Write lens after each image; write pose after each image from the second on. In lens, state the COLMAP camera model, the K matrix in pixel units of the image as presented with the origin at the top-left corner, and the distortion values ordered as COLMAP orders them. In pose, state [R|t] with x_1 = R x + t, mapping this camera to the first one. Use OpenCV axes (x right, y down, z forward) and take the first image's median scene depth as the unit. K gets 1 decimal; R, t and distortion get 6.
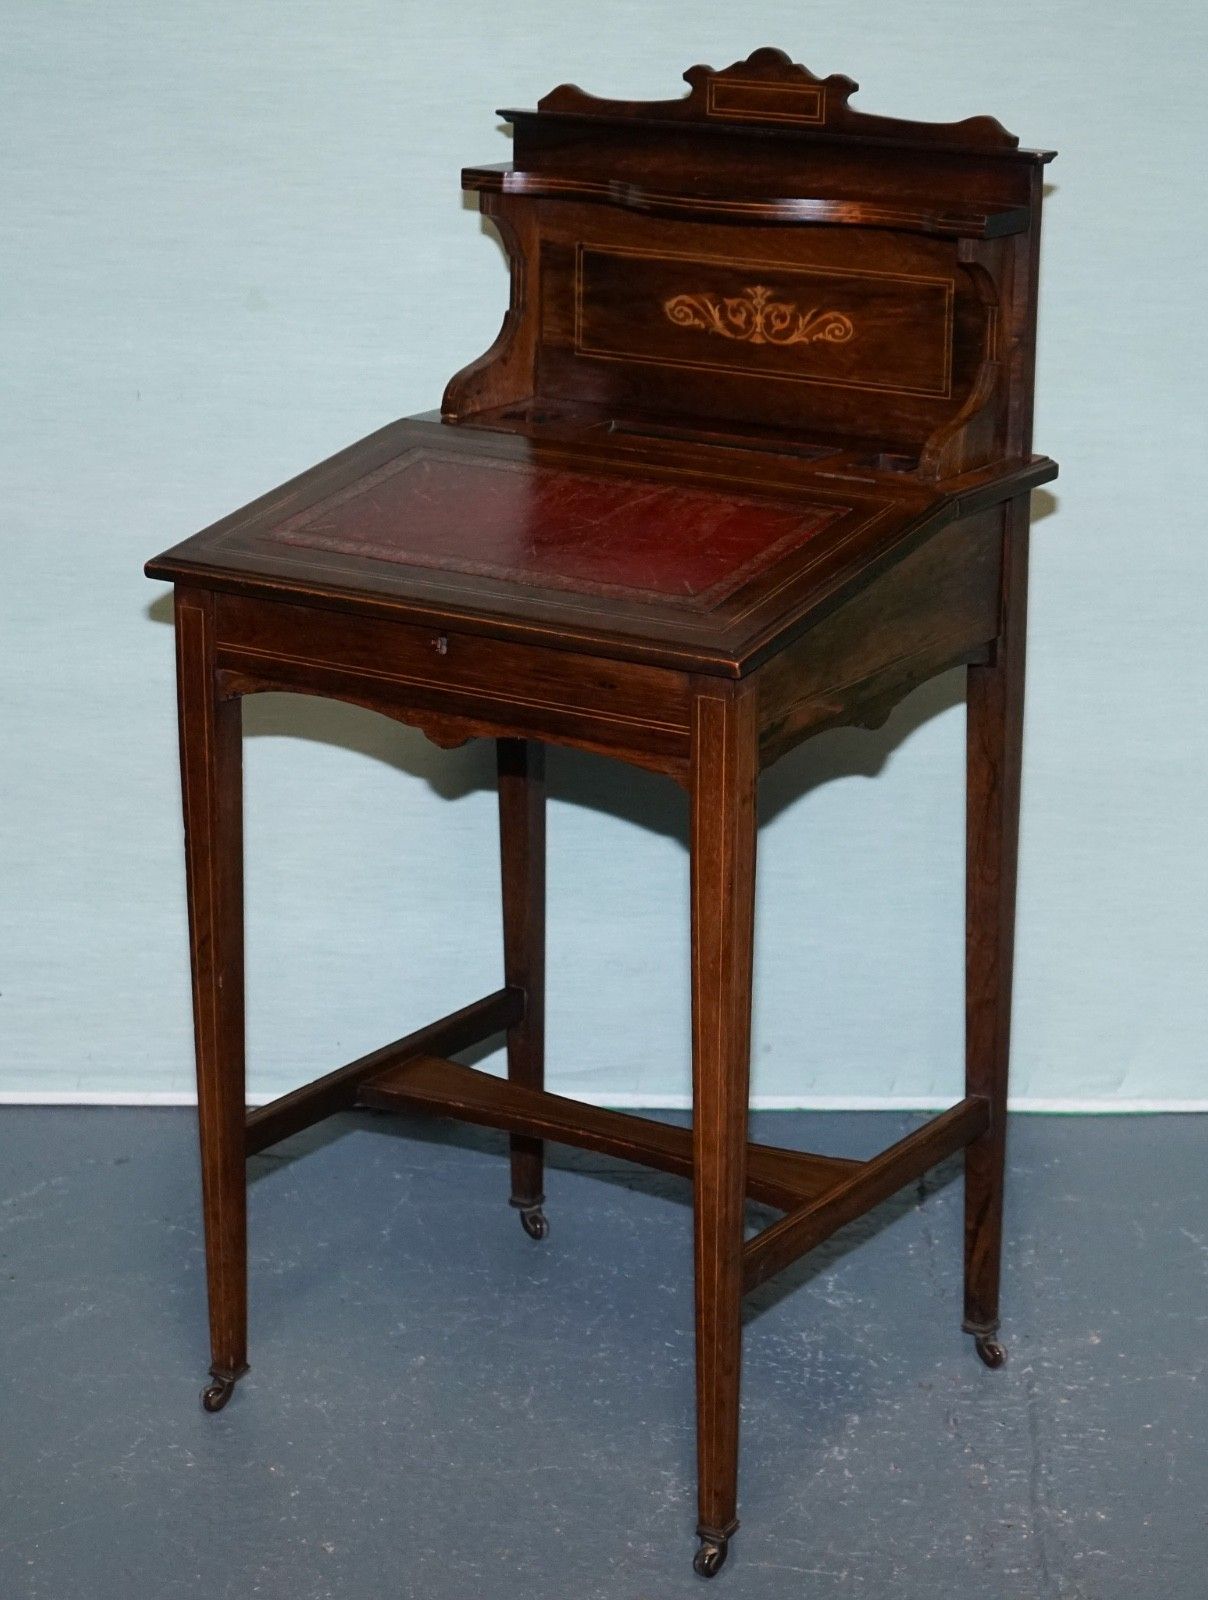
lens RADIAL K [[3690.5, 0, 672.5], [0, 3690.5, 749.3], [0, 0, 1]] dist [-0.040095, 0.000000]
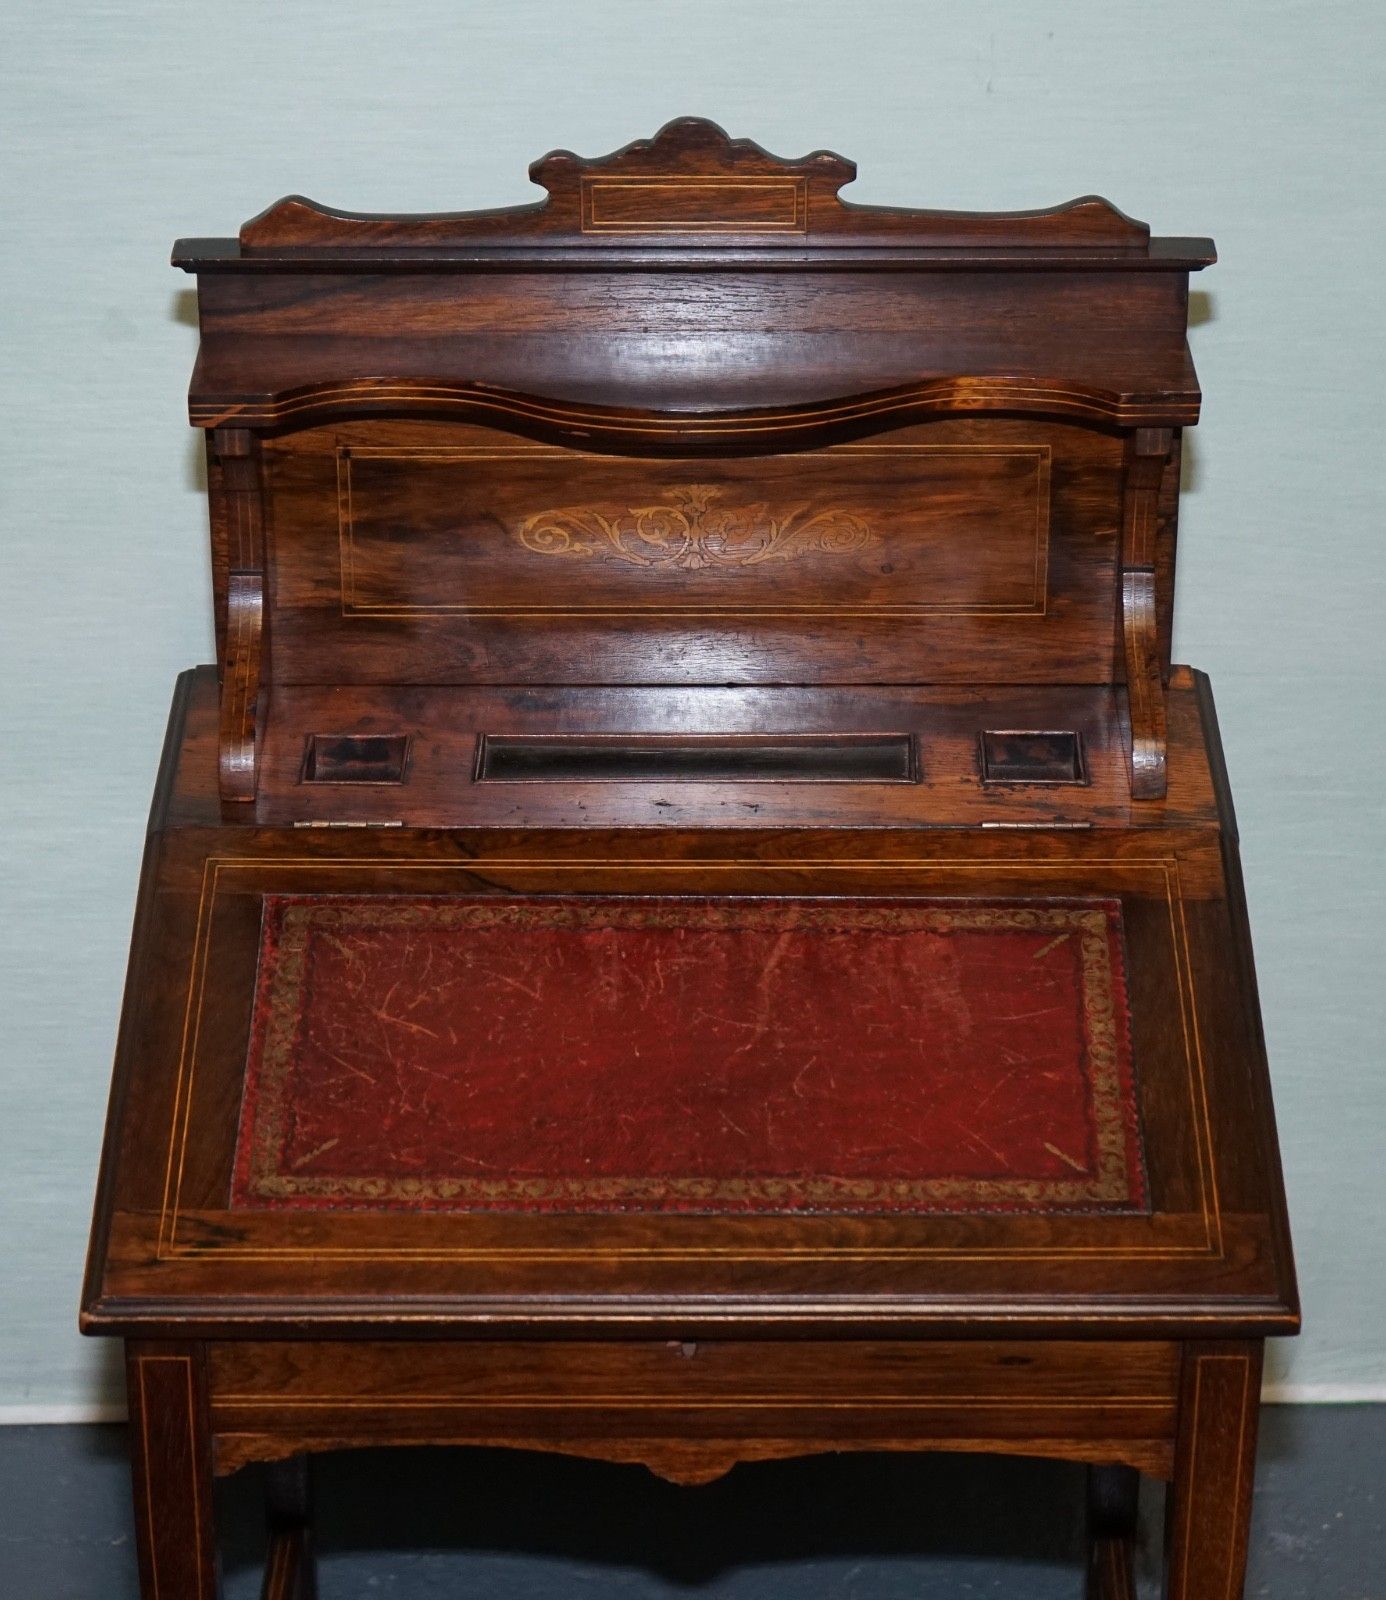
lens RADIAL K [[4634.1, 0, 745.6], [0, 4634.1, 755.7], [0, 0, 1]] dist [-0.060415, 0.000000]
pose [[0.840280, -0.268895, 0.470770, -0.350874], [0.152933, 0.950634, 0.270013, -0.294079], [-0.520135, -0.154890, 0.839922, 0.341634]]
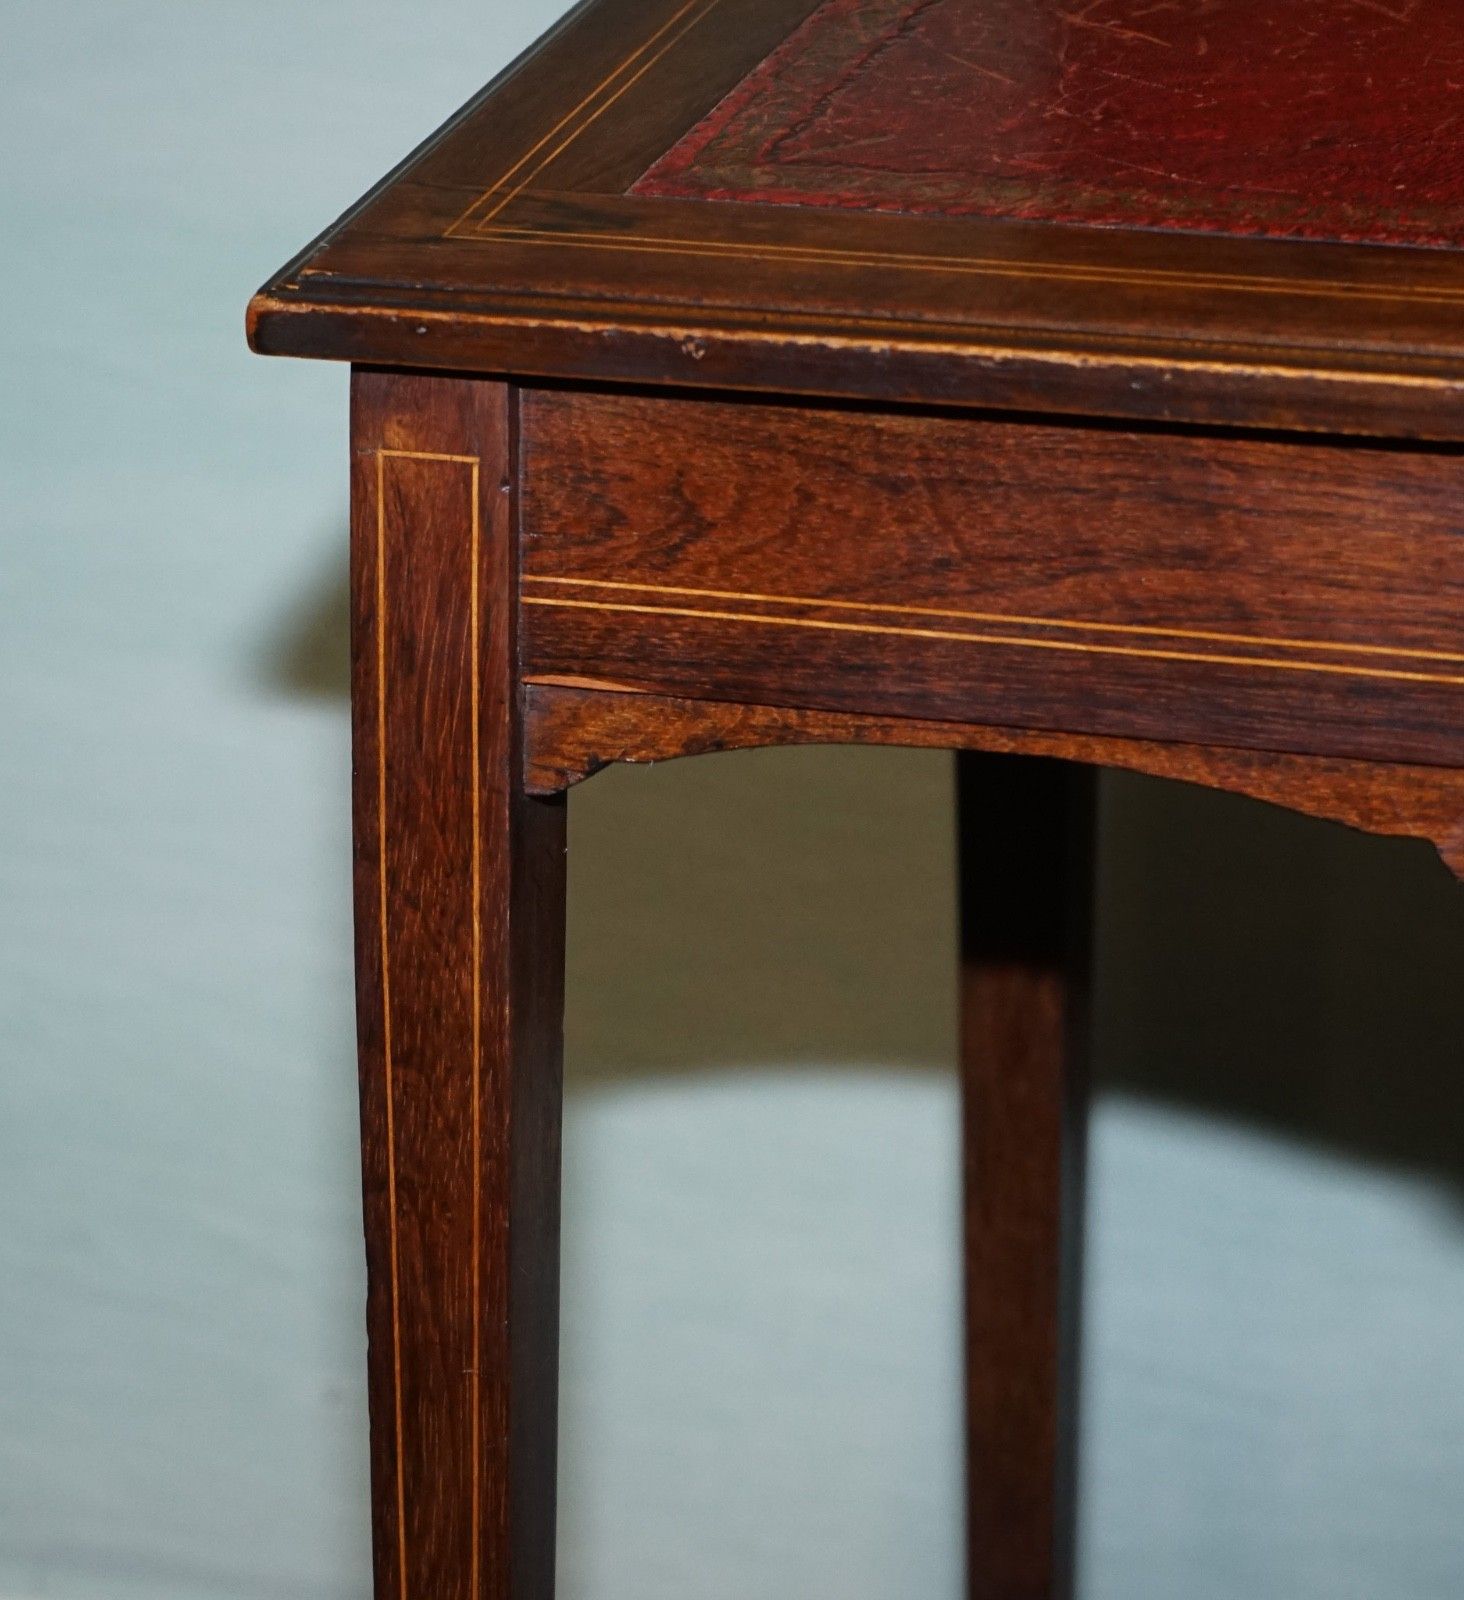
lens RADIAL K [[6061.8, 0, 732.1], [0, 6061.8, 798.7], [0, 0, 1]] dist [-0.057858, 0.000000]
pose [[0.973607, -0.065952, 0.218493, -0.196764], [0.068262, 0.997663, -0.003033, -0.009950], [-0.217782, 0.017867, 0.975834, 0.535497]]
